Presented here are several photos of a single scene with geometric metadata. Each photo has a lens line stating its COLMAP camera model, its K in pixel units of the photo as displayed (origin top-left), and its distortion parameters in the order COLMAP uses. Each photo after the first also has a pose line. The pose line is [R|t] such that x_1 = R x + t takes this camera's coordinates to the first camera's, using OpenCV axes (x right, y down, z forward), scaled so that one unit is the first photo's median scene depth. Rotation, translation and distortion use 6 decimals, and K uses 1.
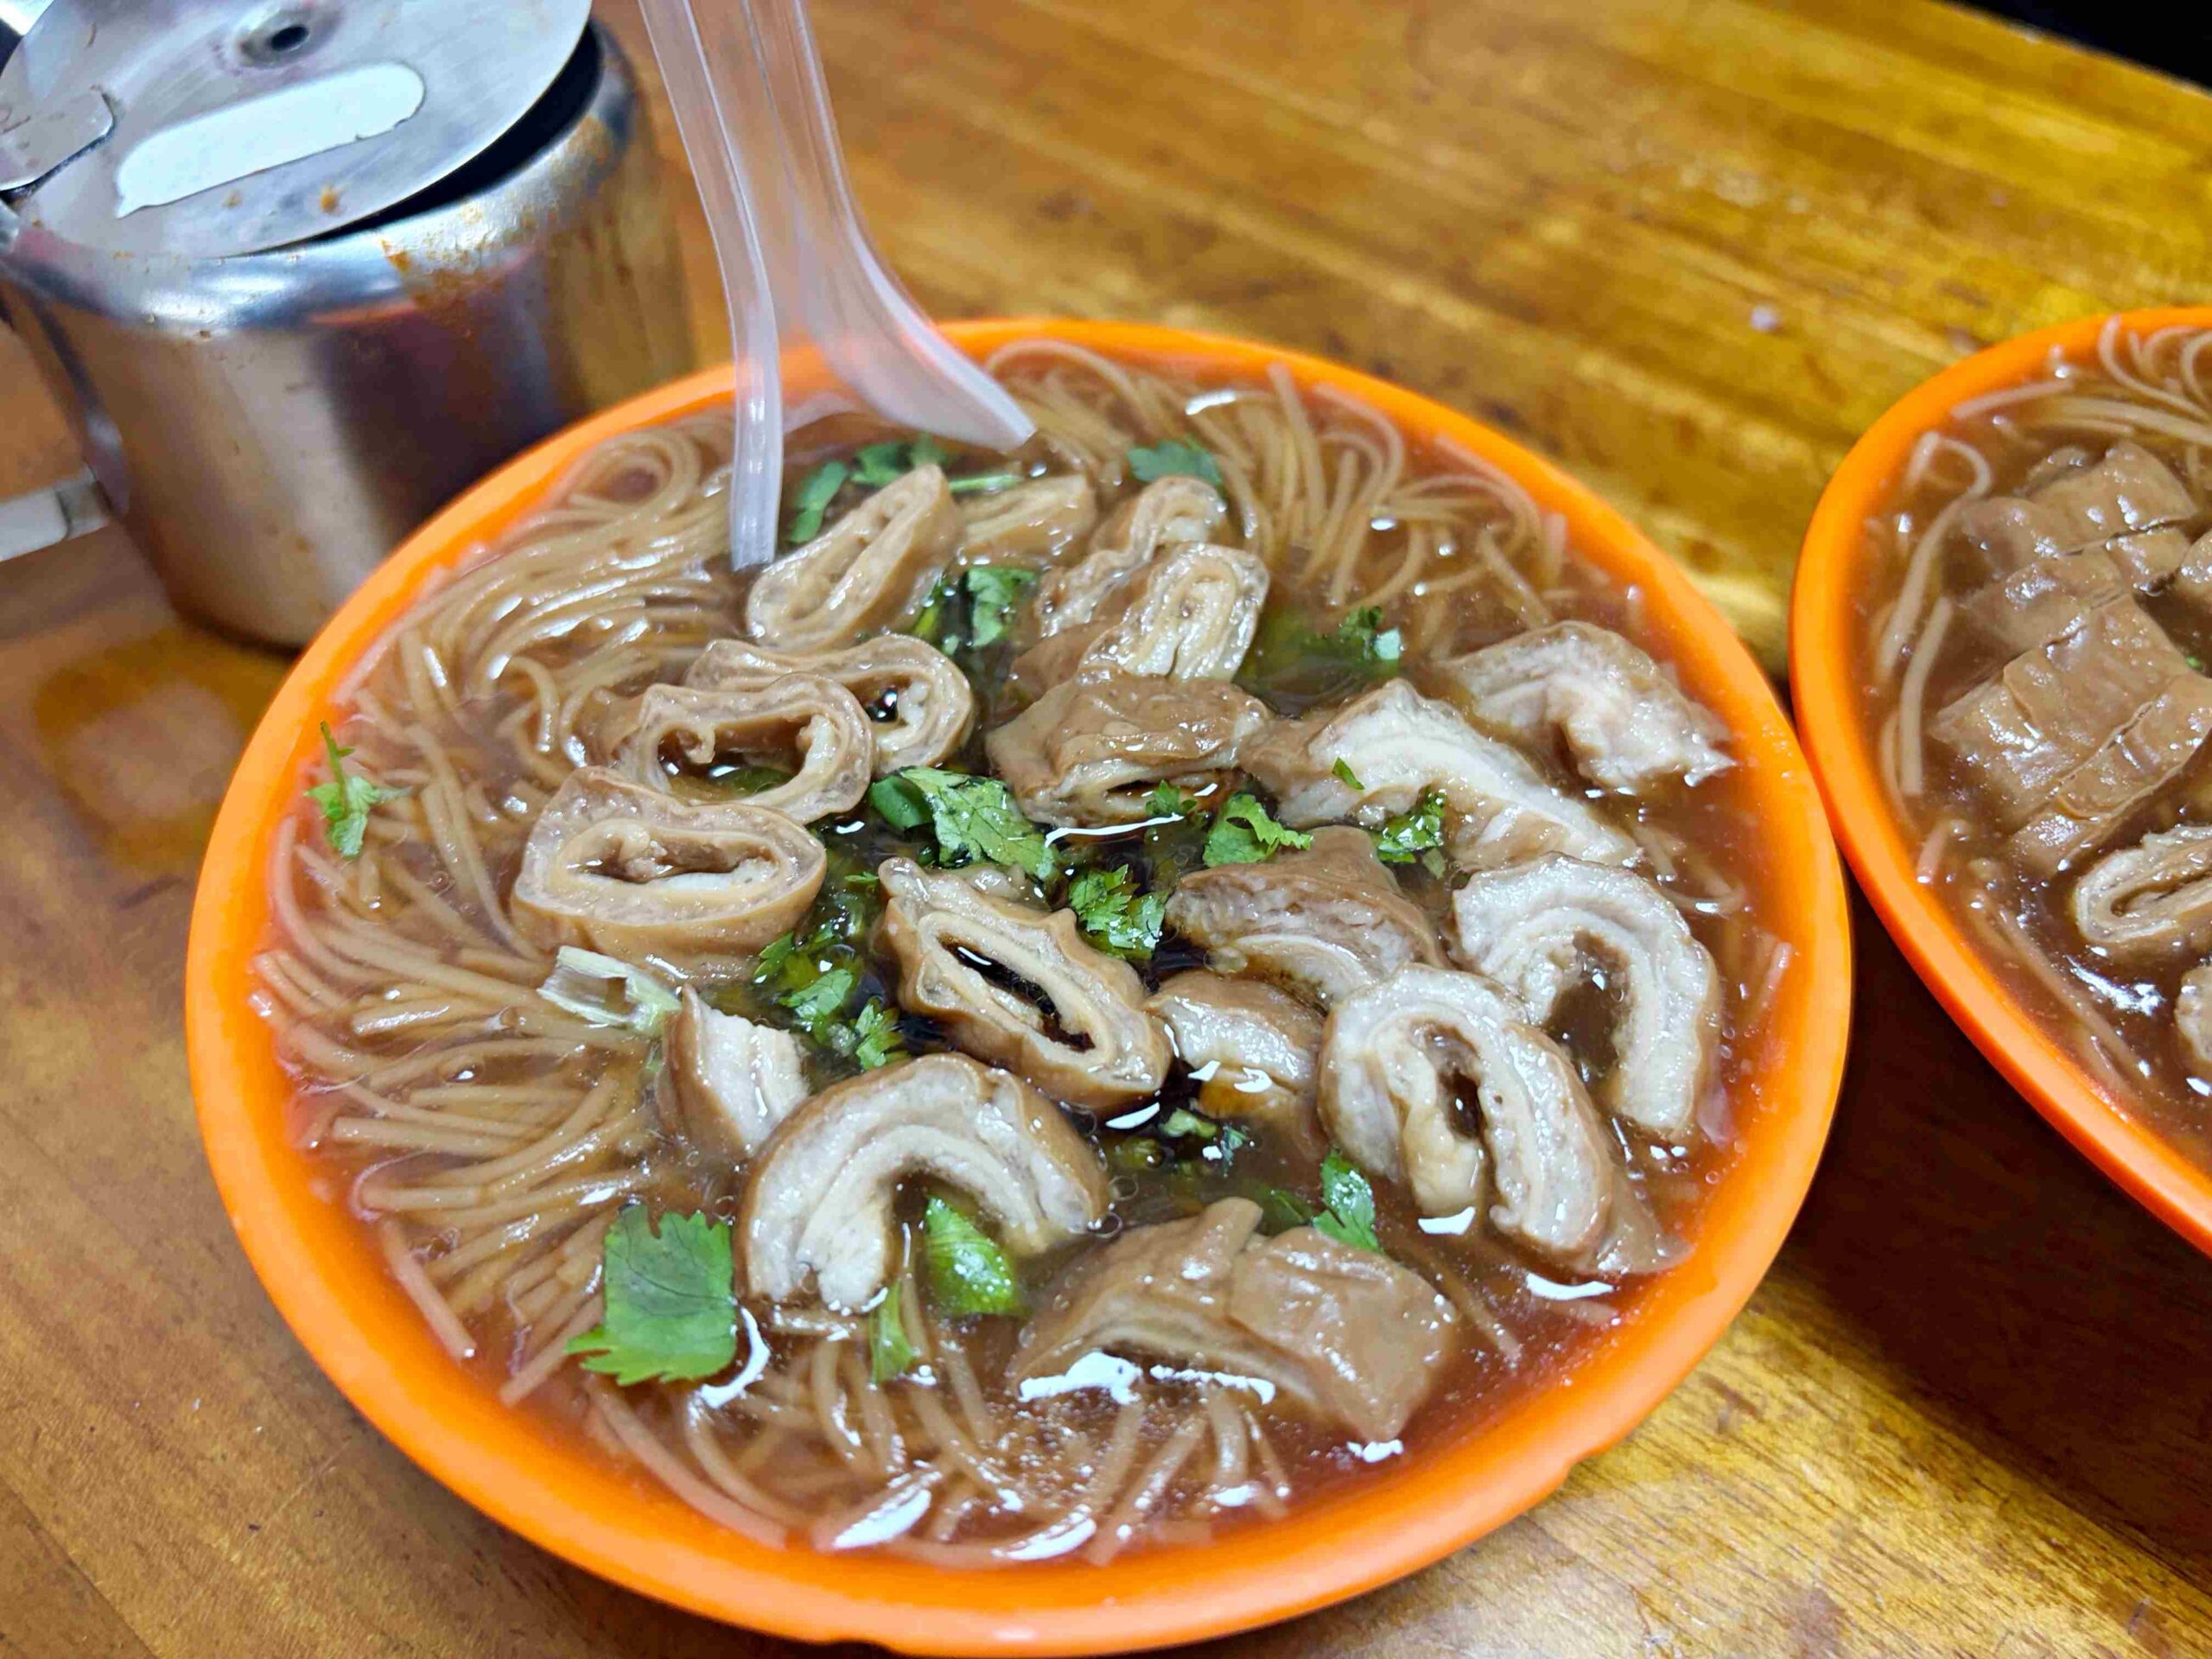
lens RADIAL K [[1757.9, 0, 1067.0], [0, 1757.9, 830.8], [0, 0, 1]] dist [-0.003582, -0.002079]
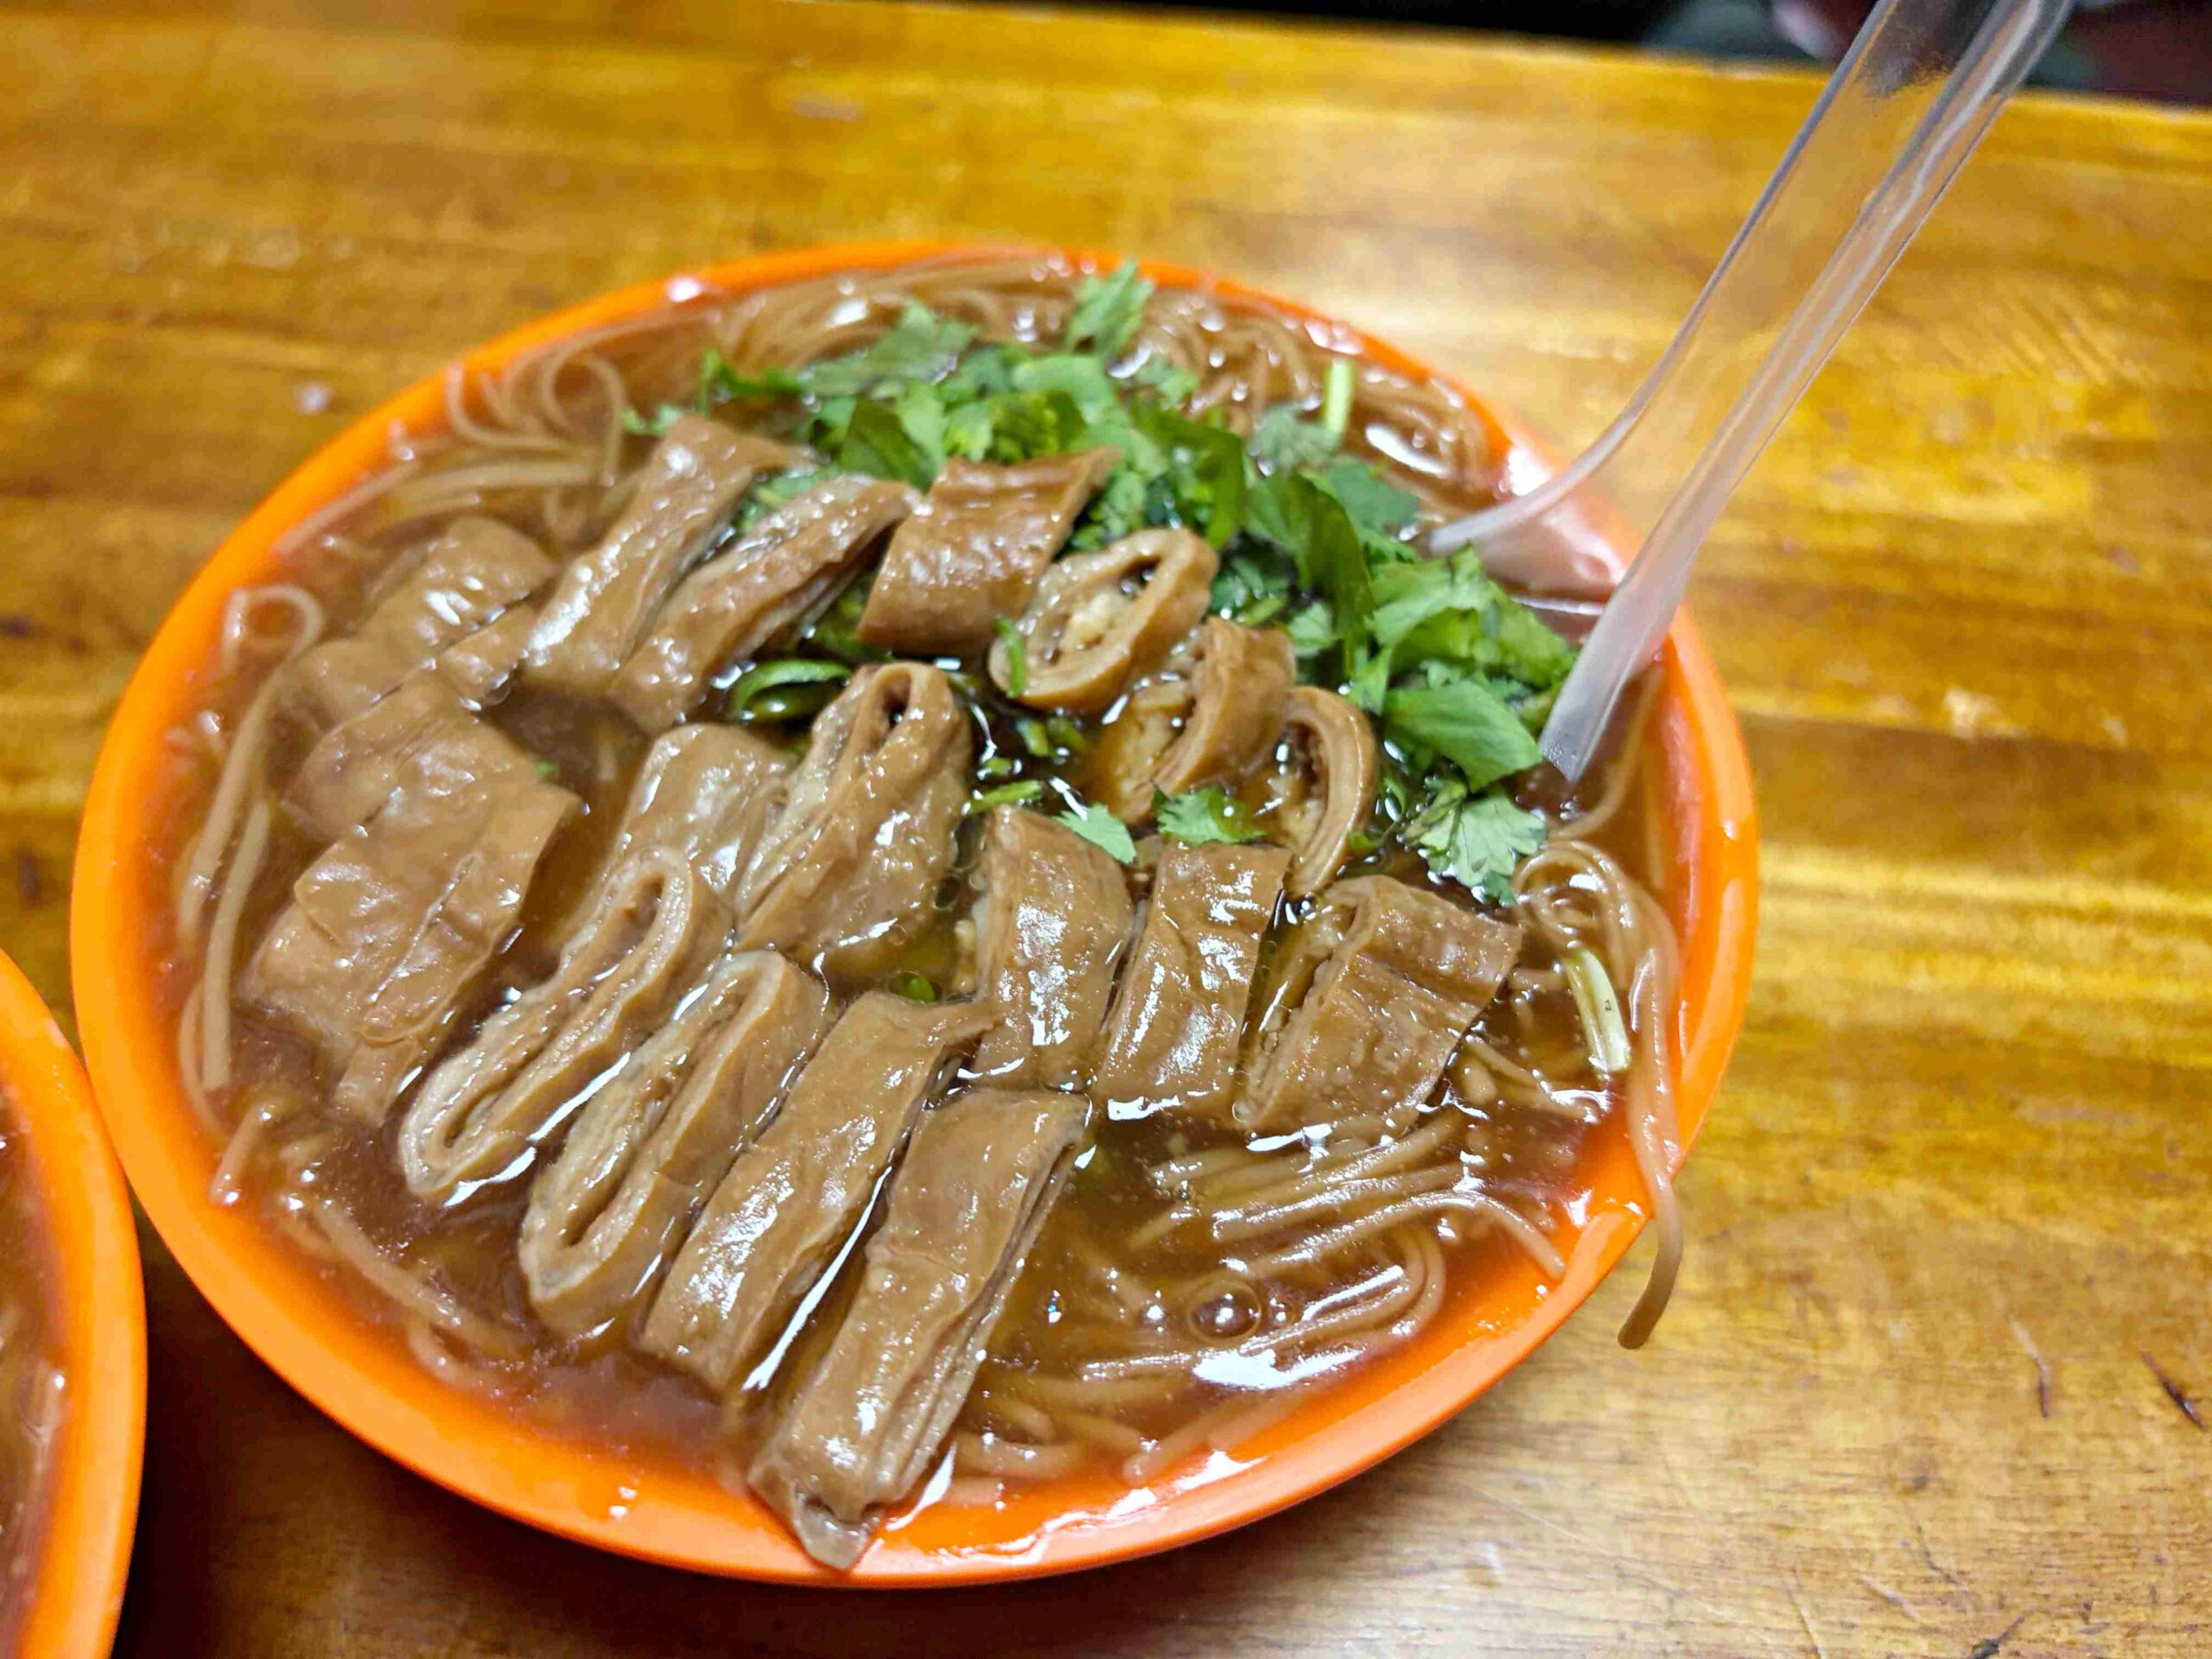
lens RADIAL K [[1766.4, 0, 1077.0], [0, 1766.4, 828.4], [0, 0, 1]] dist [-0.015829, -0.001970]
pose [[0.856345, -0.404472, 0.321054, 0.600753], [0.392862, 0.913775, 0.103319, -0.057361], [-0.335161, 0.037653, 0.941408, 0.072683]]
